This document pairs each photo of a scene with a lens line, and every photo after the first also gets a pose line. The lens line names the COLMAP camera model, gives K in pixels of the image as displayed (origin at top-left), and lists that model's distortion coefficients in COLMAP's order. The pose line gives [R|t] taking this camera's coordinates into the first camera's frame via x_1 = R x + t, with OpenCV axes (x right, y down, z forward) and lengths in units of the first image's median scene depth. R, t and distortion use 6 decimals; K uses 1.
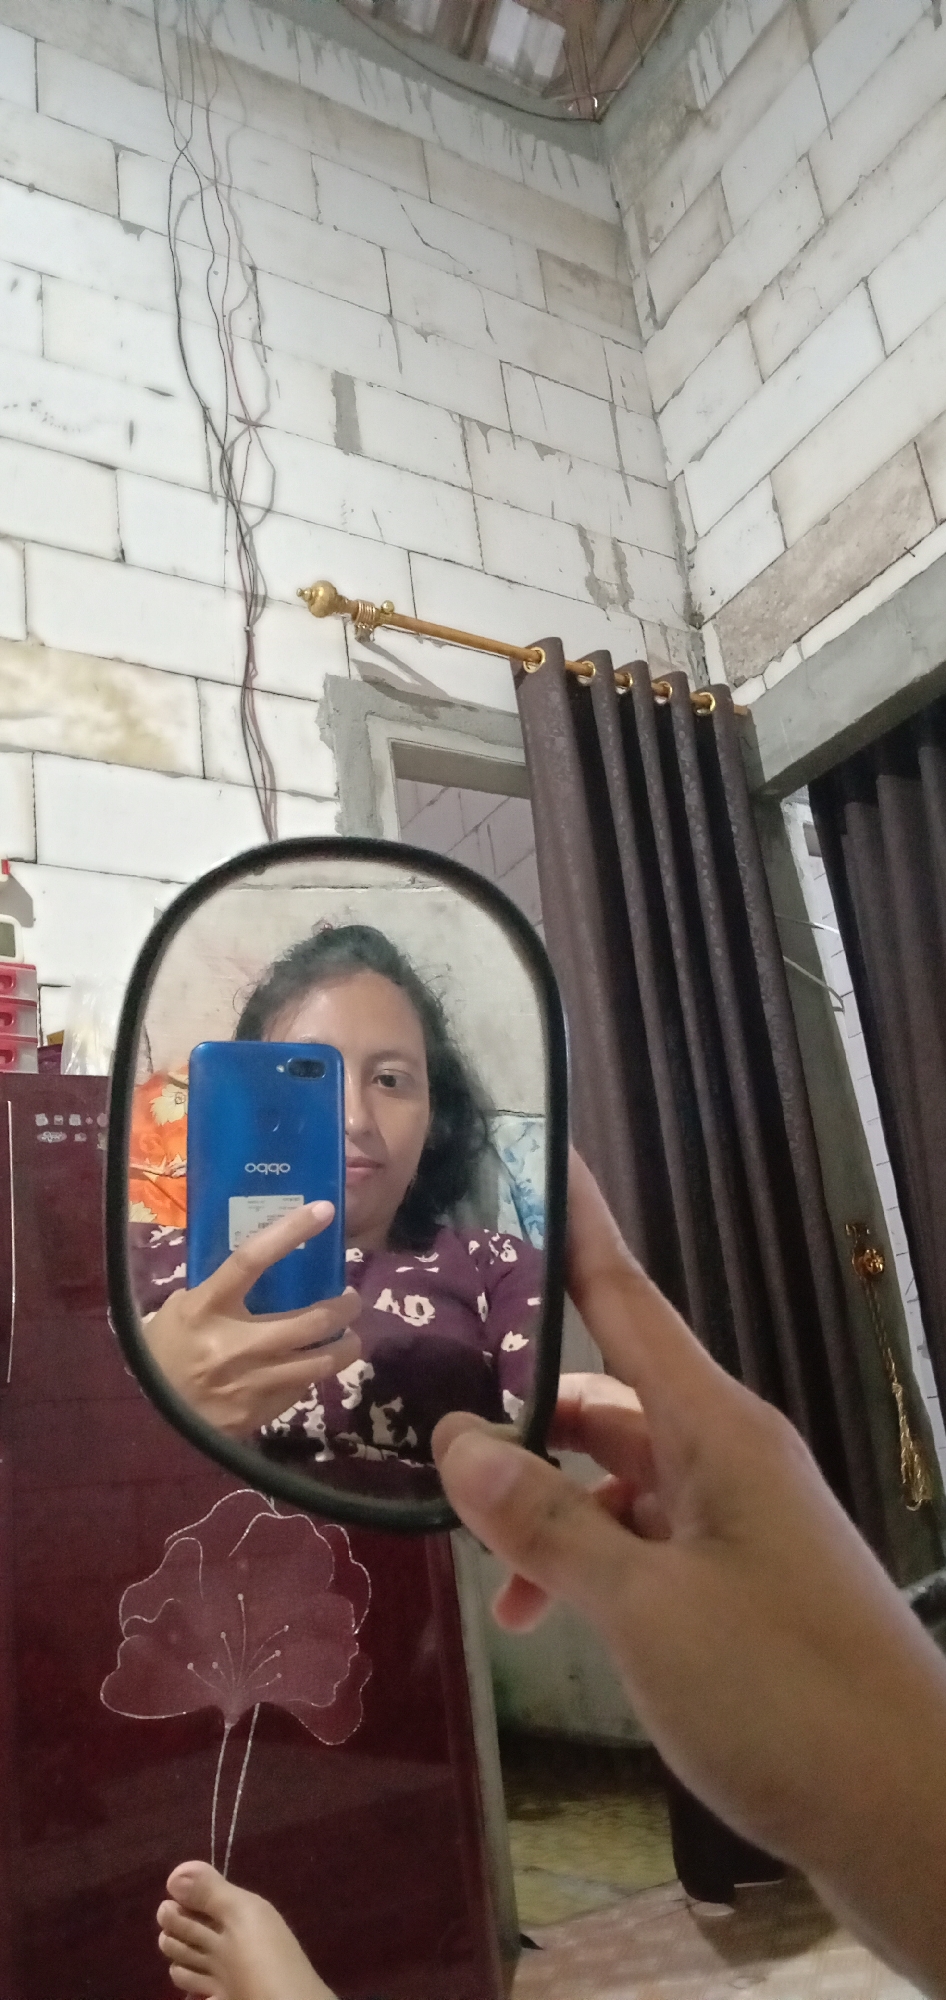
lens RADIAL K [[1328.6, 0, 470.8], [0, 1328.6, 1068.8], [0, 0, 1]] dist [0.003146, -0.068279]
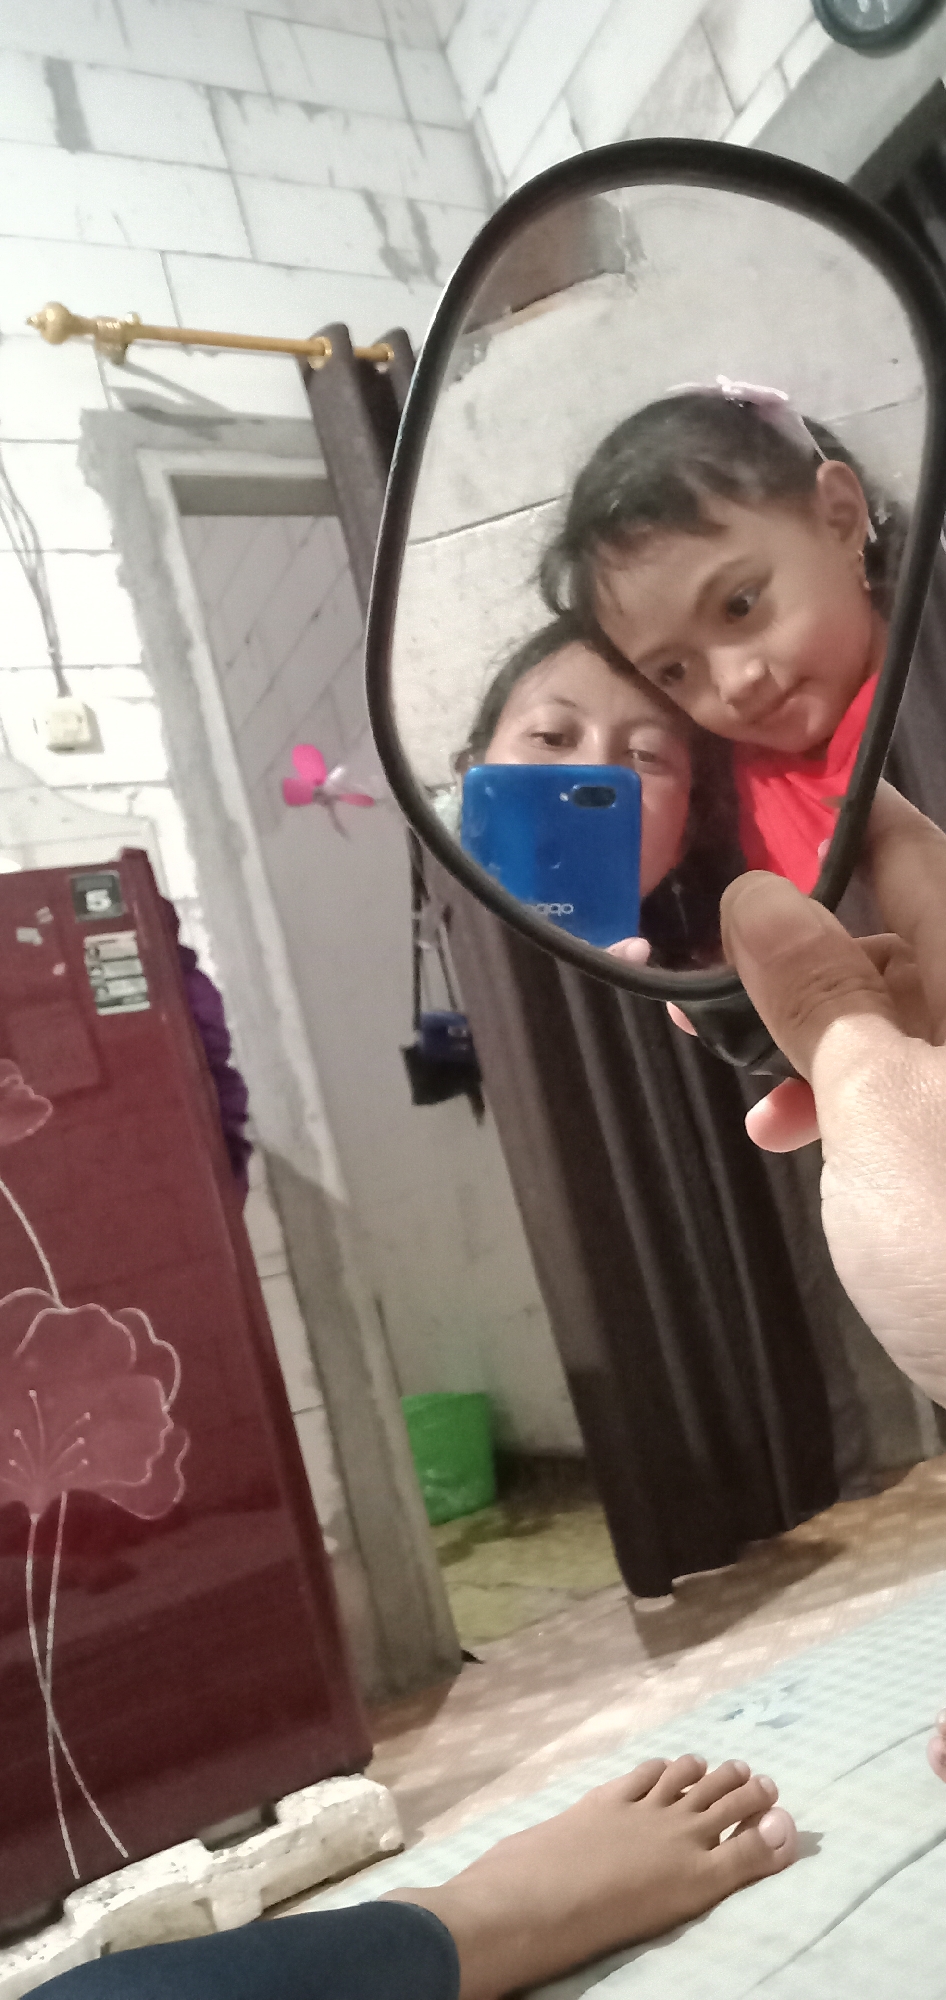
lens RADIAL K [[1328.6, 0, 470.8], [0, 1328.6, 1068.8], [0, 0, 1]] dist [0.003146, -0.068279]
pose [[0.987611, -0.151652, -0.040325, 0.116809], [0.156436, 0.971688, 0.177058, 0.020140], [0.012332, -0.181173, 0.983374, 0.039115]]
